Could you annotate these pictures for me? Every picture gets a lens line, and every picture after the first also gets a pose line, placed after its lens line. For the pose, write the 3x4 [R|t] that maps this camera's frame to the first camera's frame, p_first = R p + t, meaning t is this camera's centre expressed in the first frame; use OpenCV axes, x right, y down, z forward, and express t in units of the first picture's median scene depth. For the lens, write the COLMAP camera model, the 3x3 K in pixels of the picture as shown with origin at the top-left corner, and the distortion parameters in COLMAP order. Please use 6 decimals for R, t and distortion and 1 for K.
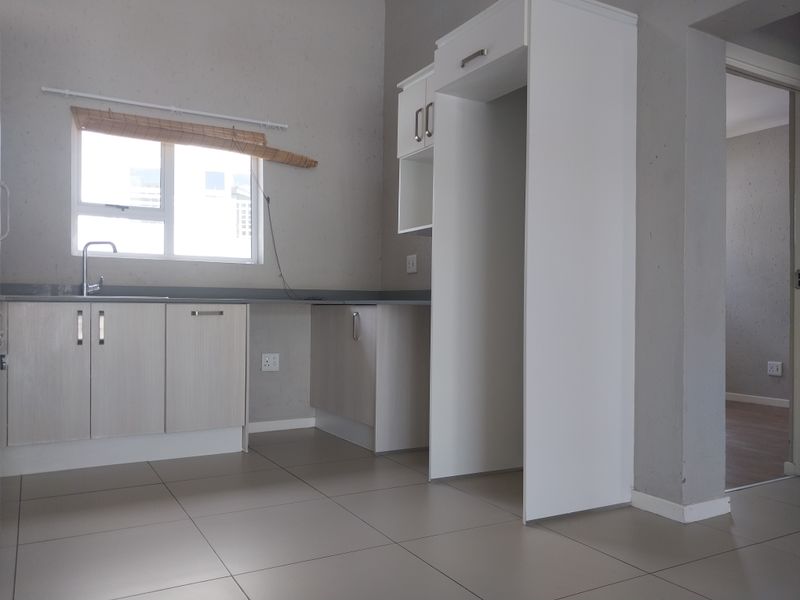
lens RADIAL K [[625.2, 0, 387.3], [0, 625.2, 314.2], [0, 0, 1]] dist [0.019832, -0.055977]
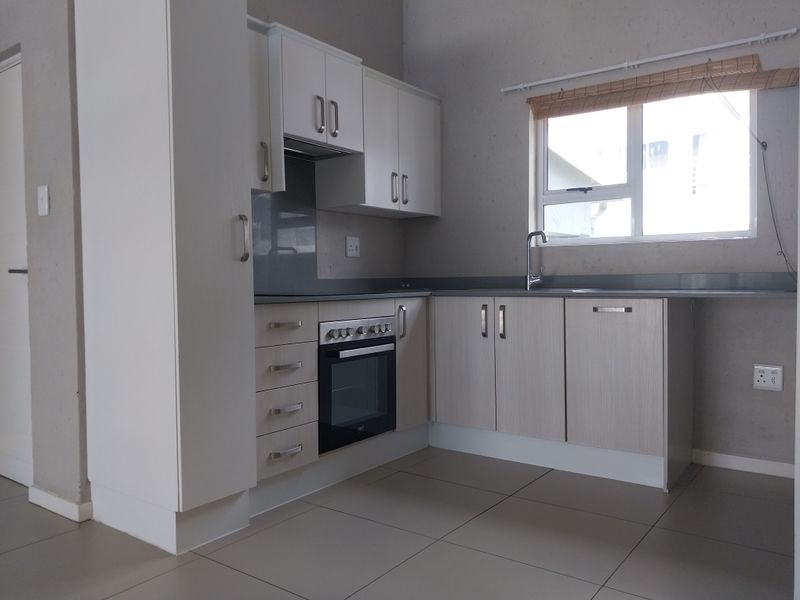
lens RADIAL K [[625.2, 0, 378.3], [0, 625.2, 303.0], [0, 0, 1]] dist [0.019832, -0.055977]
pose [[0.386368, 0.024632, -0.922016, 0.316619], [0.003557, 0.999596, 0.028195, -0.030651], [0.922338, -0.014174, 0.386124, 0.357533]]
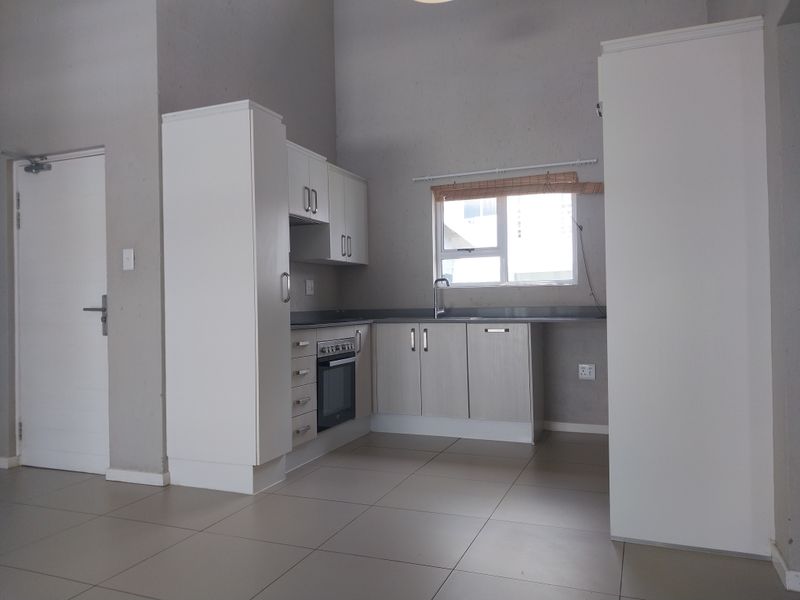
lens RADIAL K [[617.0, 0, 374.5], [0, 617.0, 296.9], [0, 0, 1]] dist [0.028593, -0.045543]
pose [[0.601463, -0.025427, -0.798496, 0.521820], [0.012106, 0.999669, -0.022714, -0.040258], [0.798809, 0.003995, 0.601571, 0.025160]]
